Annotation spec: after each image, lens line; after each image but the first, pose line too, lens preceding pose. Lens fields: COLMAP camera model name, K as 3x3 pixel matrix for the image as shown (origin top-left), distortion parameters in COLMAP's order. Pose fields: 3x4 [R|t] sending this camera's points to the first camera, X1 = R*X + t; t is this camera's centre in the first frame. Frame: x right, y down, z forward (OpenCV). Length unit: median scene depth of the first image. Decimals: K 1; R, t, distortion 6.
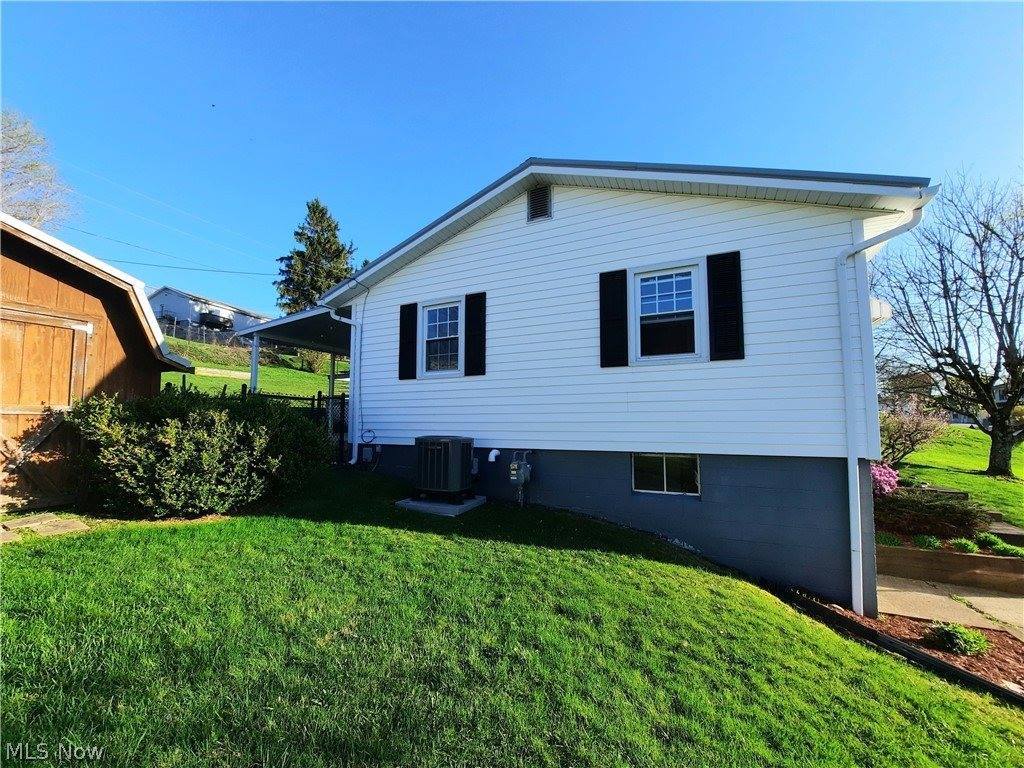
lens RADIAL K [[406.0, 0, 502.3], [0, 406.0, 394.6], [0, 0, 1]] dist [-0.016951, -0.000571]
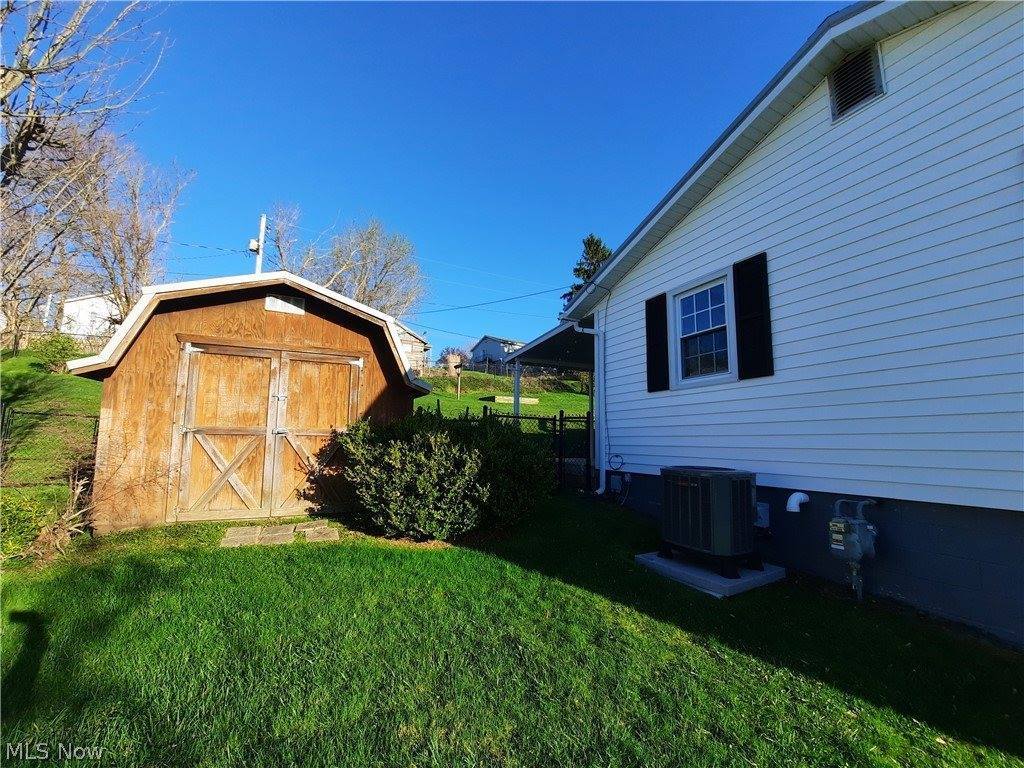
lens RADIAL K [[406.0, 0, 502.3], [0, 406.0, 394.6], [0, 0, 1]] dist [-0.016951, -0.000571]
pose [[0.778046, -0.061851, -0.625155, 0.032709], [0.029204, 0.997627, -0.062357, 0.014866], [0.627528, 0.030259, 0.778006, 0.324177]]
